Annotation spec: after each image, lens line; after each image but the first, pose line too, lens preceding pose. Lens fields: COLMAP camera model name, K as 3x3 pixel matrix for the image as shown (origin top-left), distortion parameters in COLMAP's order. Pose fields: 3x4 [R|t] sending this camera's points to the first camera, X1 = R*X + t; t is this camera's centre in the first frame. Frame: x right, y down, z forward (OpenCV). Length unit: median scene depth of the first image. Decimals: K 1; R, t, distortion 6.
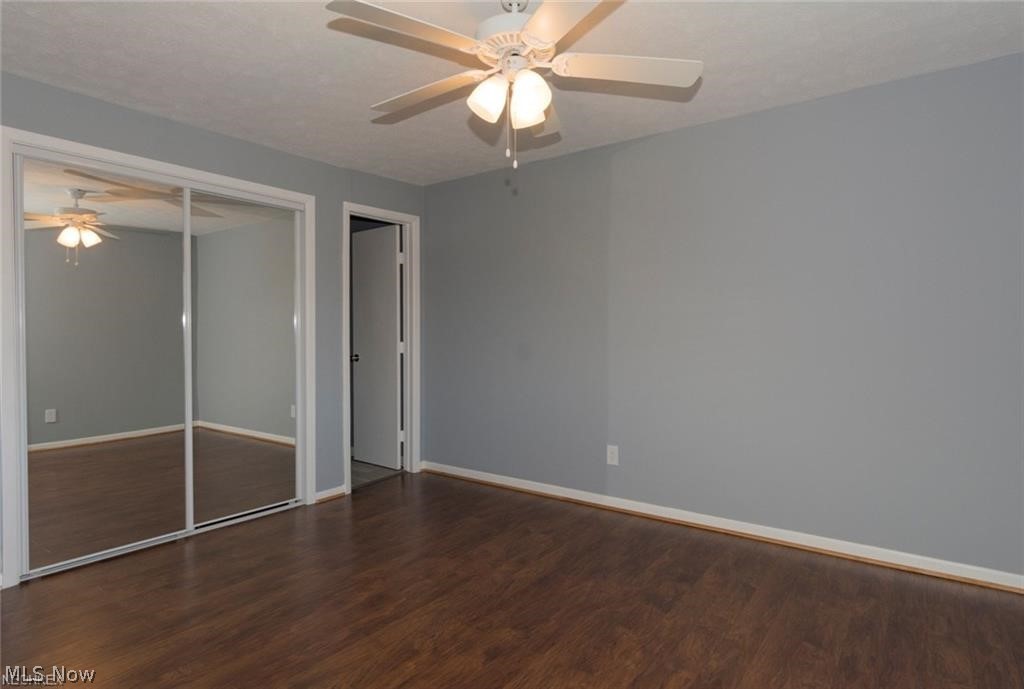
lens RADIAL K [[552.2, 0, 512.0], [0, 552.2, 344.5], [0, 0, 1]] dist [0.015775, -0.000404]
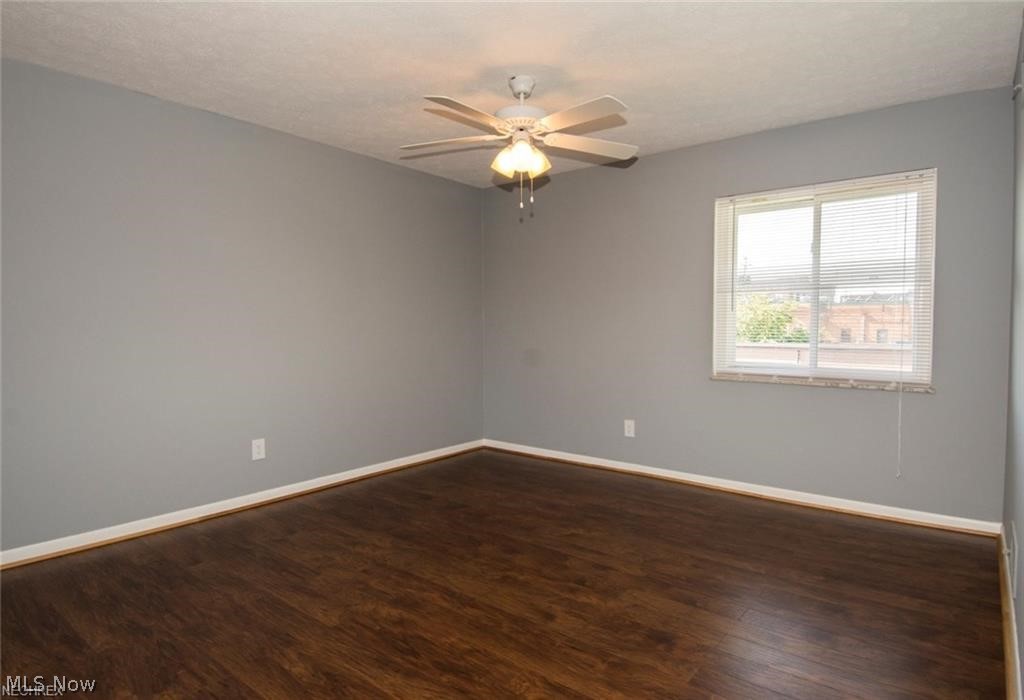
lens RADIAL K [[568.3, 0, 512.0], [0, 568.3, 350.0], [0, 0, 1]] dist [-0.001554, -0.000381]
pose [[0.036670, -0.036198, 0.998672, -1.158254], [0.023287, 0.999103, 0.035358, 0.001032], [-0.999056, 0.021959, 0.037480, 0.752745]]
